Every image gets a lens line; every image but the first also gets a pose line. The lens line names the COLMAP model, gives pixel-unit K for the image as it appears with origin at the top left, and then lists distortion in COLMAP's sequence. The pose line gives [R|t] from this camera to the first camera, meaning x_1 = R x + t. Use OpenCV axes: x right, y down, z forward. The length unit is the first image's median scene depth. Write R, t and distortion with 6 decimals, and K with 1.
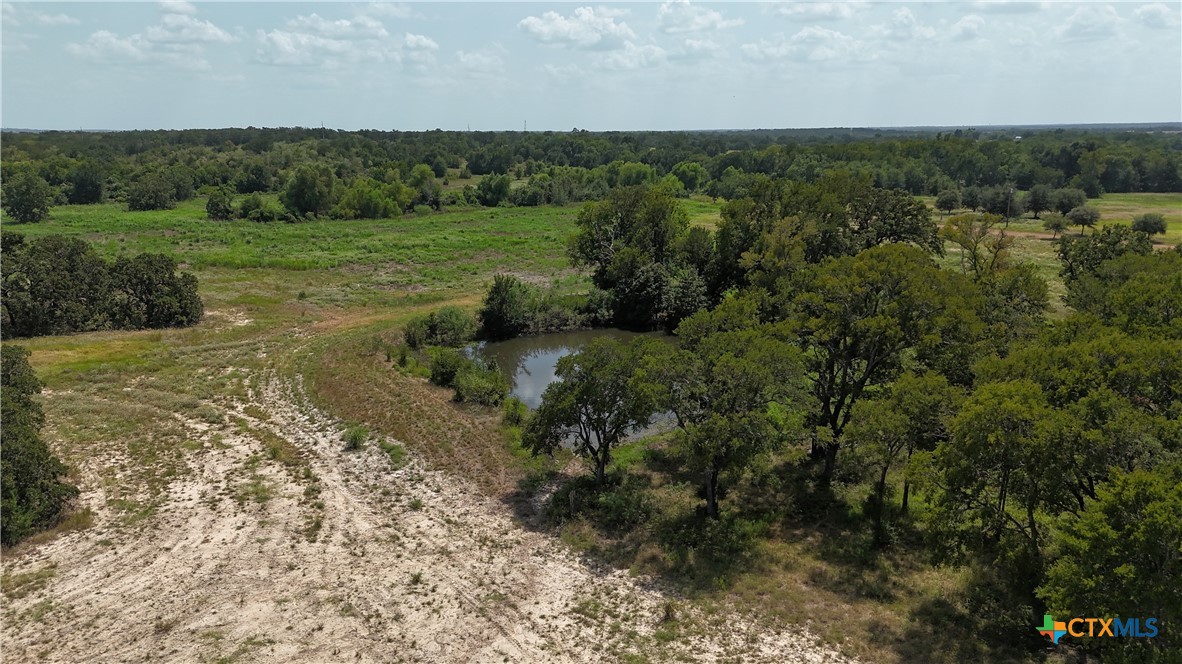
lens RADIAL K [[874.8, 0, 605.1], [0, 874.8, 322.6], [0, 0, 1]] dist [0.063813, -0.056583]
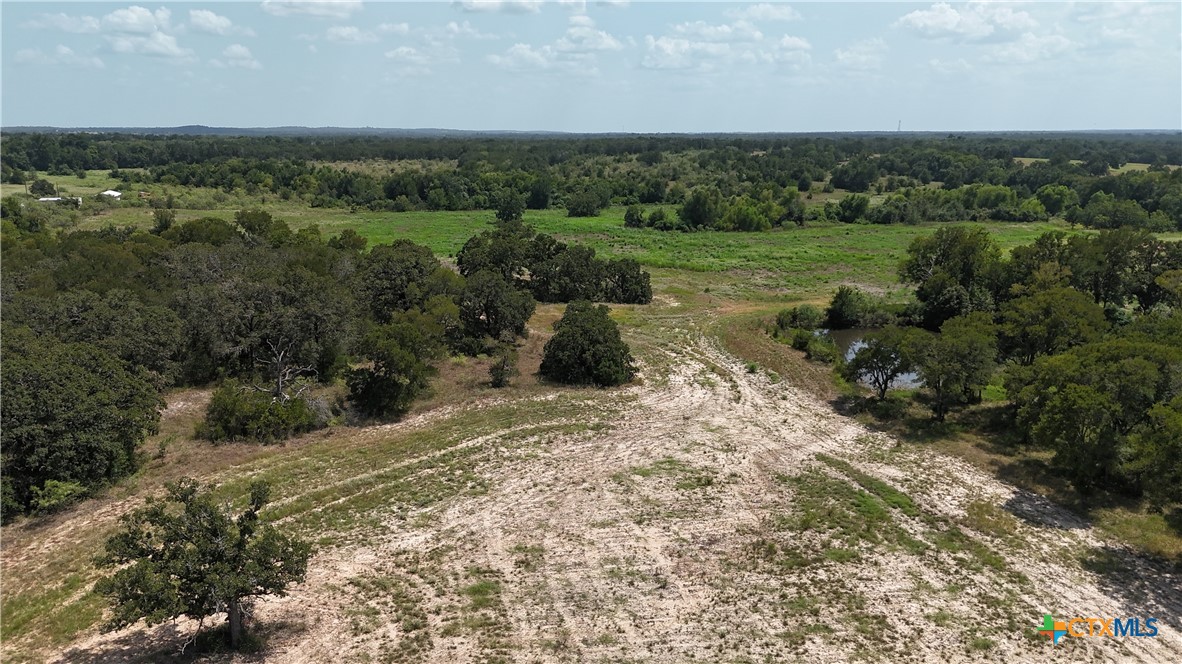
lens RADIAL K [[874.8, 0, 594.2], [0, 874.8, 337.1], [0, 0, 1]] dist [0.063813, -0.056583]
pose [[0.915949, 0.096885, -0.389423, 0.102365], [-0.090849, 0.995286, 0.033937, 0.024610], [0.390876, 0.004294, 0.920433, -0.670232]]
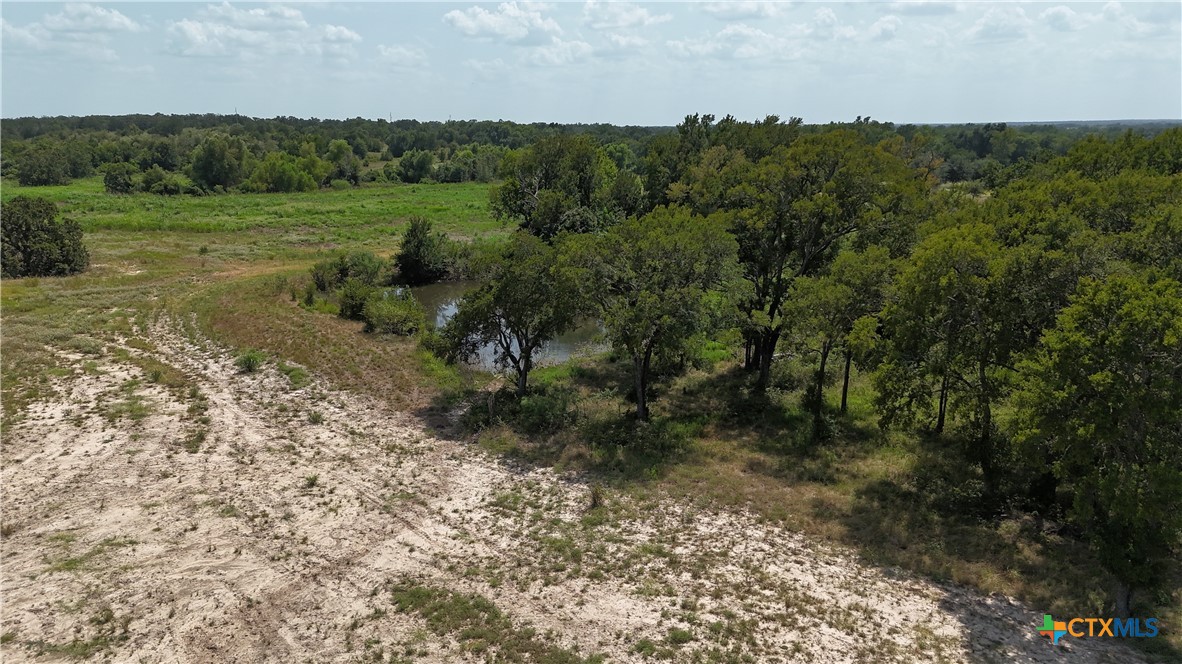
lens RADIAL K [[874.8, 0, 606.2], [0, 874.8, 330.3], [0, 0, 1]] dist [0.063813, -0.056583]
pose [[0.996693, -0.013974, 0.080047, 0.006435], [0.012969, 0.999831, 0.013065, 0.069875], [-0.080216, -0.011983, 0.996705, 0.050474]]
